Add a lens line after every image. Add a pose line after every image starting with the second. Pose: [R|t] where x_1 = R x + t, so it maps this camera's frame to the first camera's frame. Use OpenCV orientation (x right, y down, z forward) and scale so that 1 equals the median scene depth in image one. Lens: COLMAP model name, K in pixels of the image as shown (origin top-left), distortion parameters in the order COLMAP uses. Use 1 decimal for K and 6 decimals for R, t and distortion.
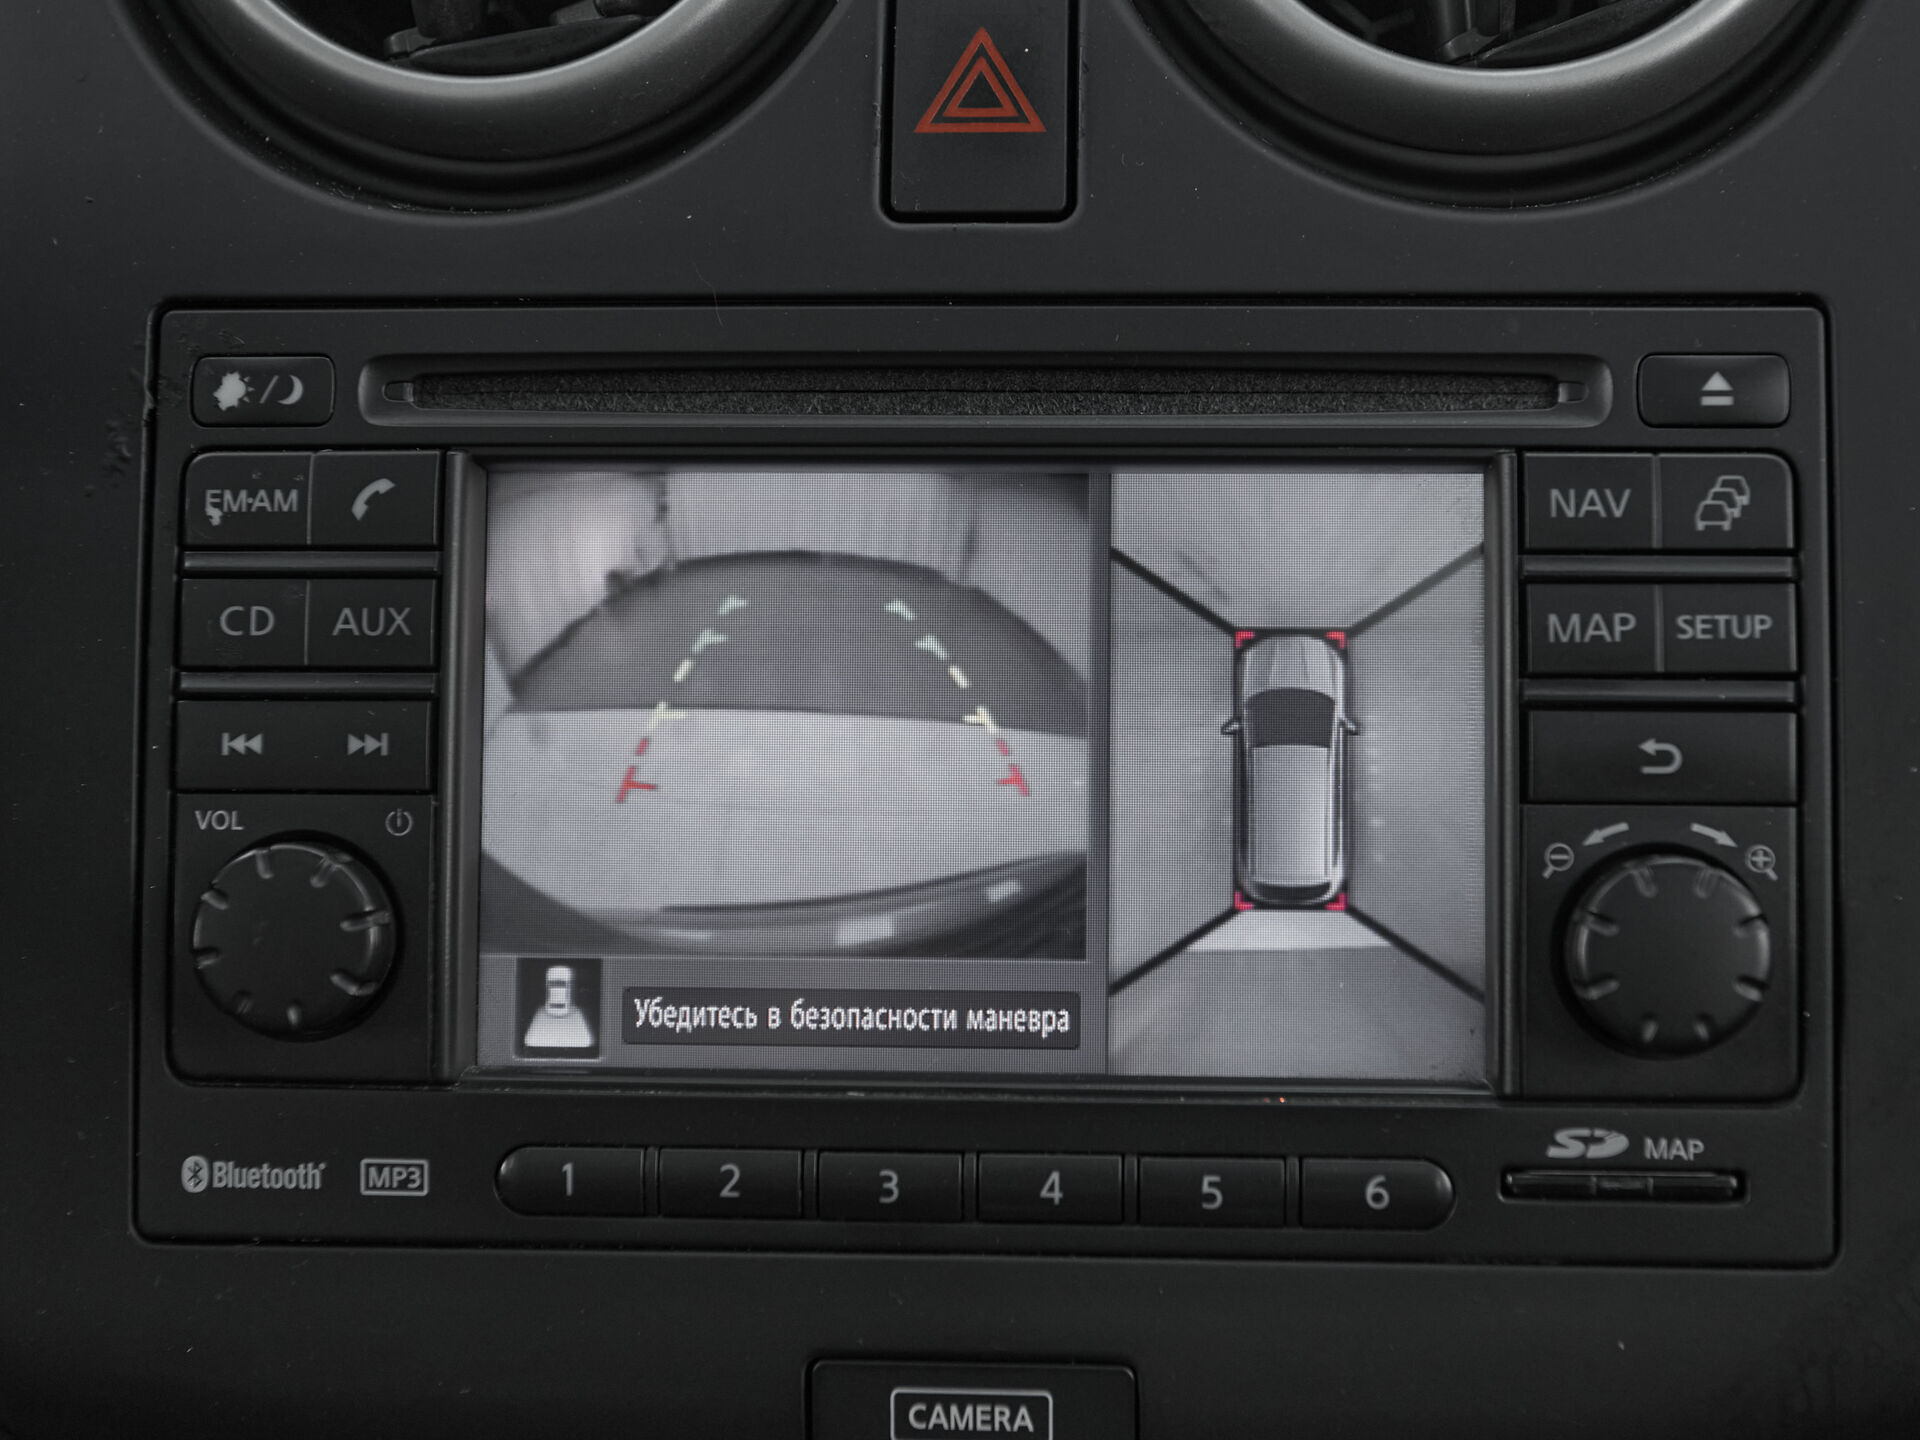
lens RADIAL K [[2840.7, 0, 964.2], [0, 2840.7, 711.6], [0, 0, 1]] dist [0.019726, 0.000000]
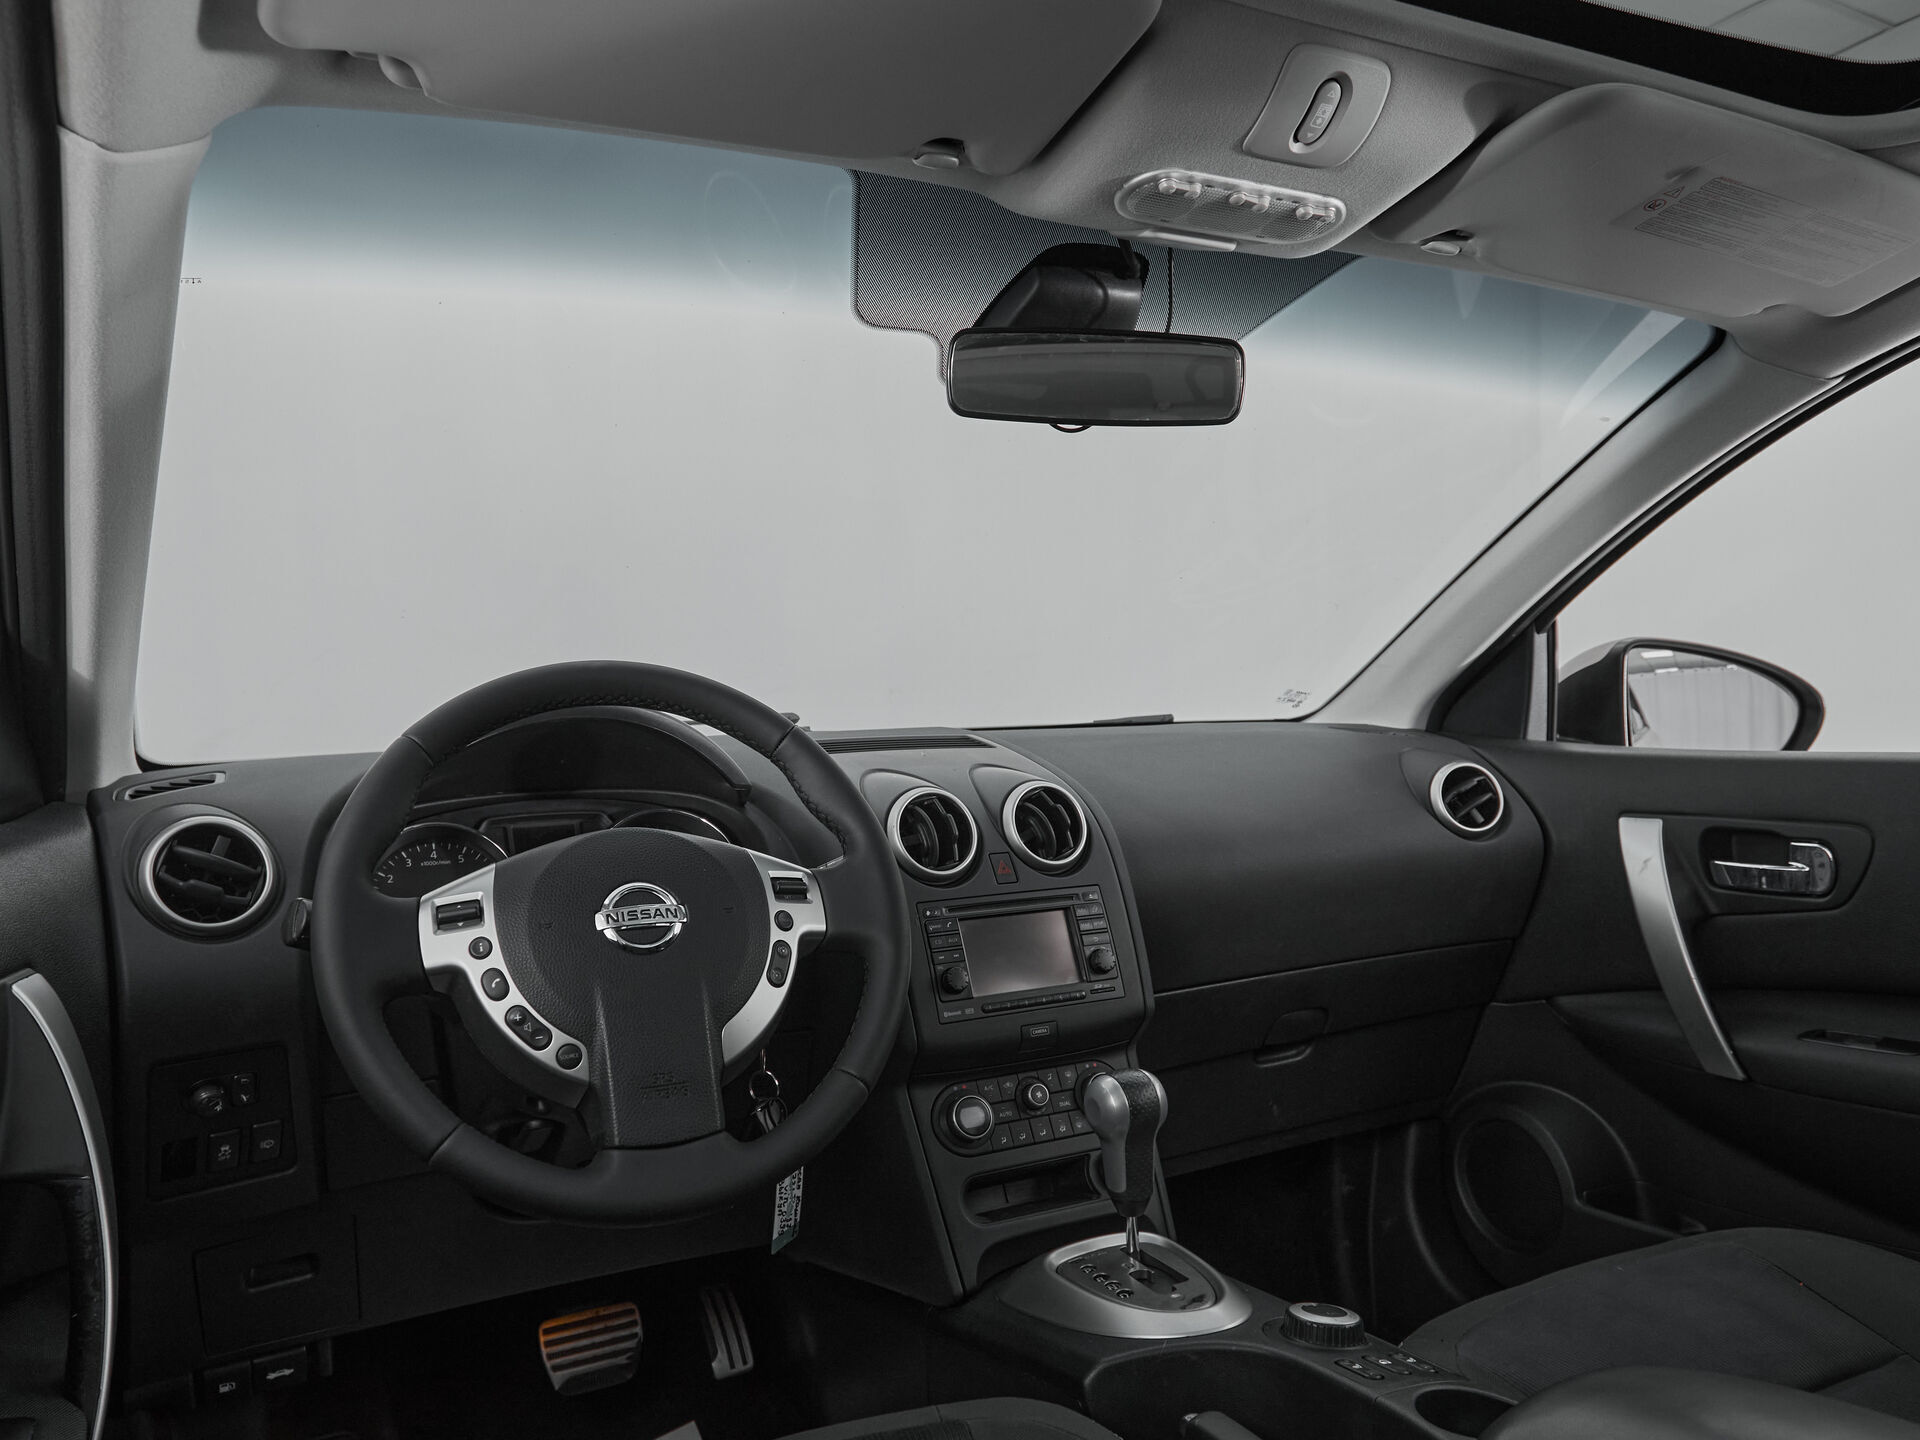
lens RADIAL K [[1288.8, 0, 919.2], [0, 1288.8, 798.0], [0, 0, 1]] dist [-0.002491, -0.002647]
pose [[0.877191, -0.045629, 0.477968, -1.958478], [0.175424, 0.957111, -0.230577, 0.391799], [-0.446947, 0.286107, 0.847573, -2.046234]]
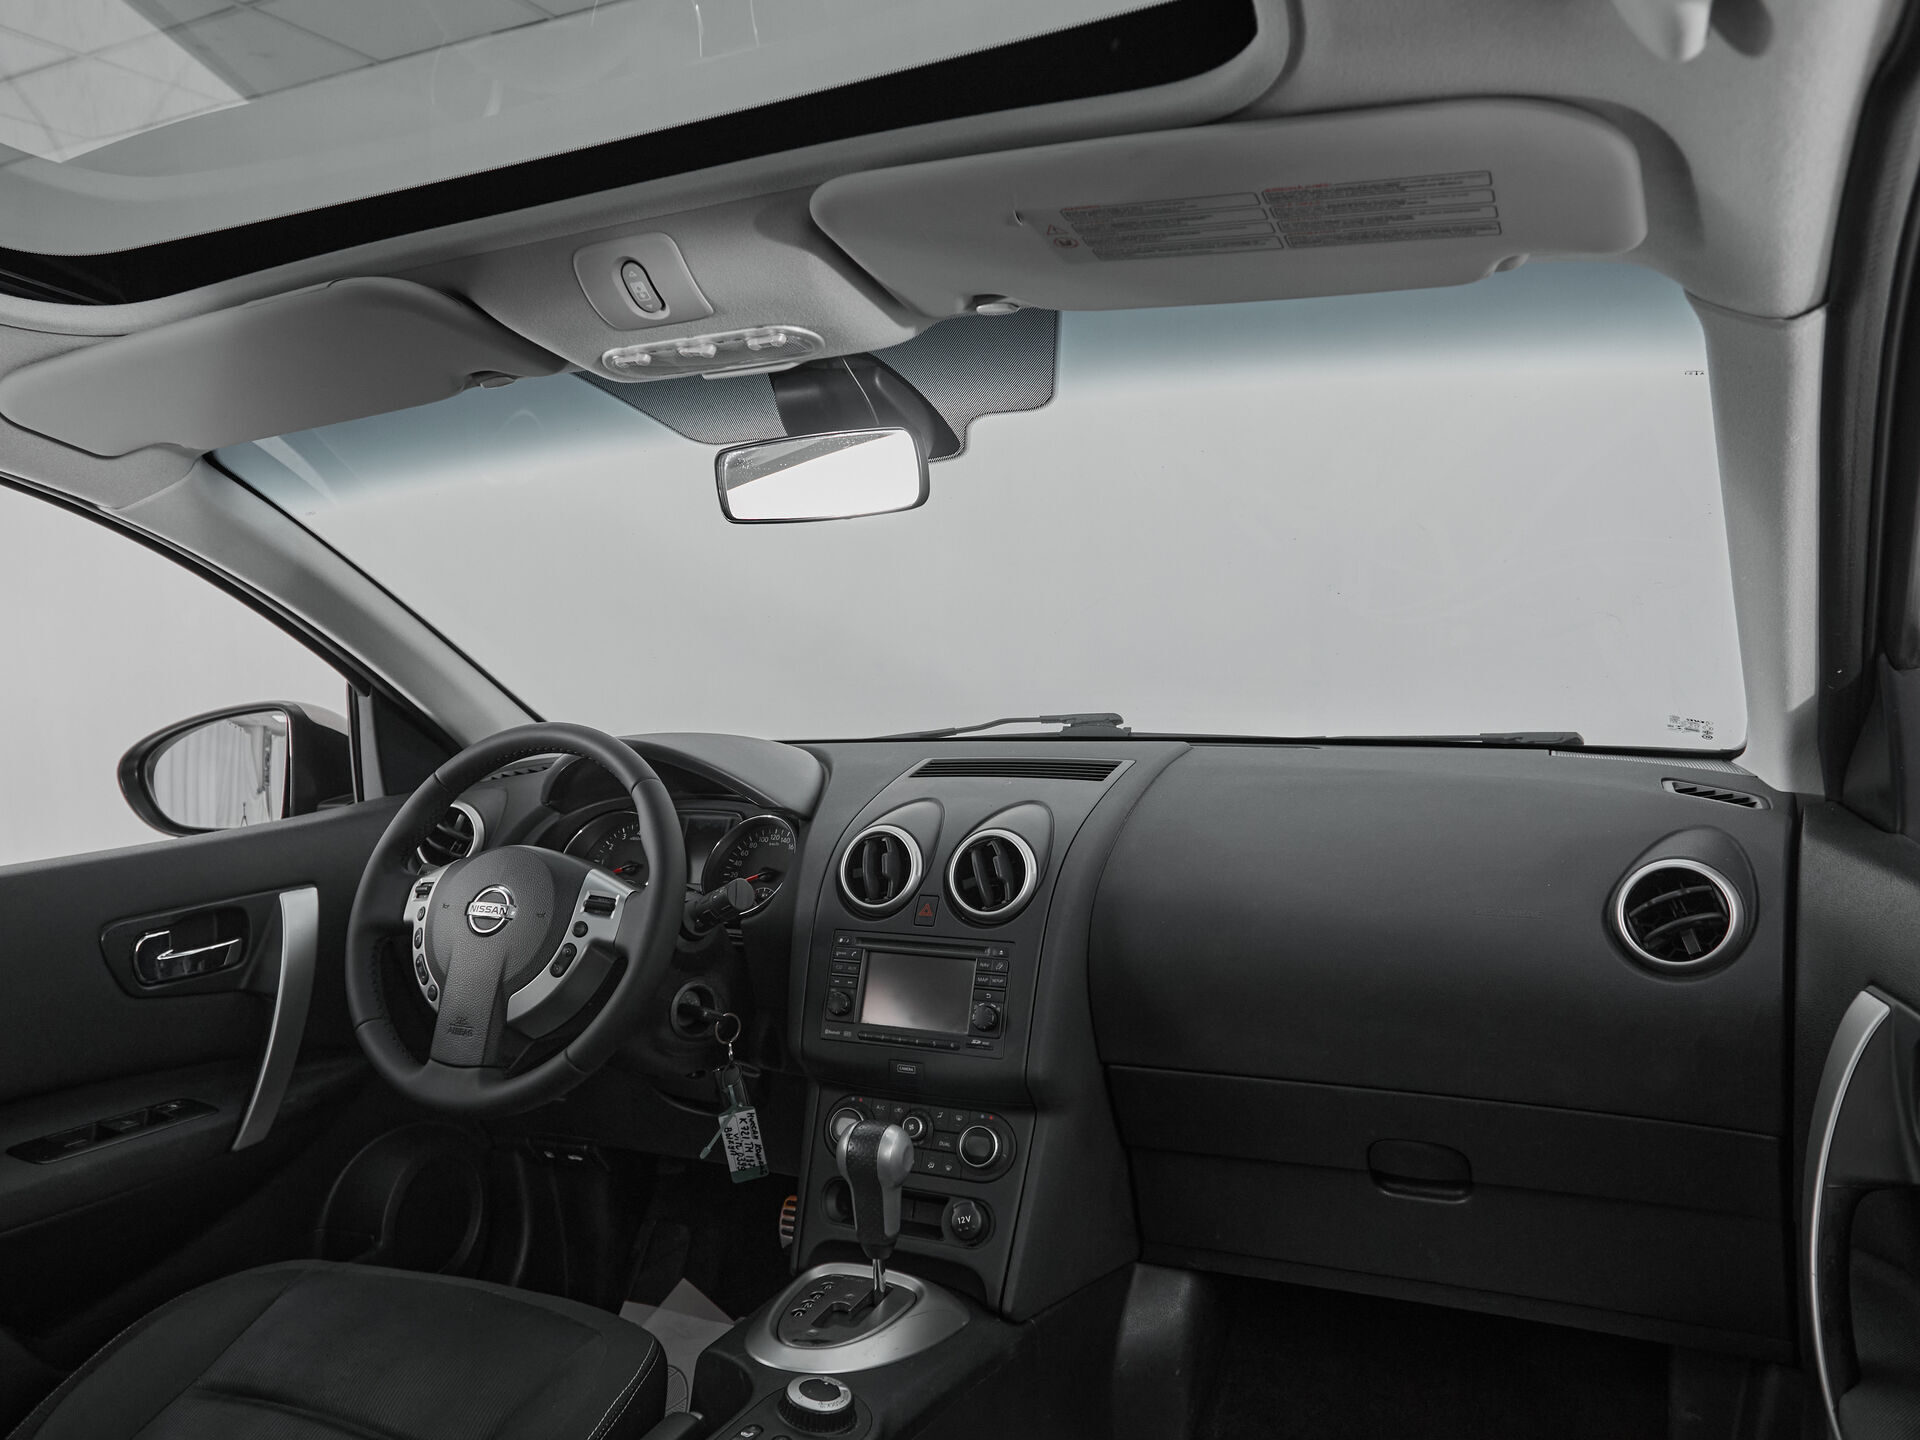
lens RADIAL K [[1345.7, 0, 899.9], [0, 1345.7, 775.8], [0, 0, 1]] dist [-0.000835, -0.005652]
pose [[0.924820, 0.022620, -0.379733, 1.462926], [-0.103908, 0.975290, -0.194968, 0.180260], [0.365939, 0.219768, 0.904318, -2.763914]]
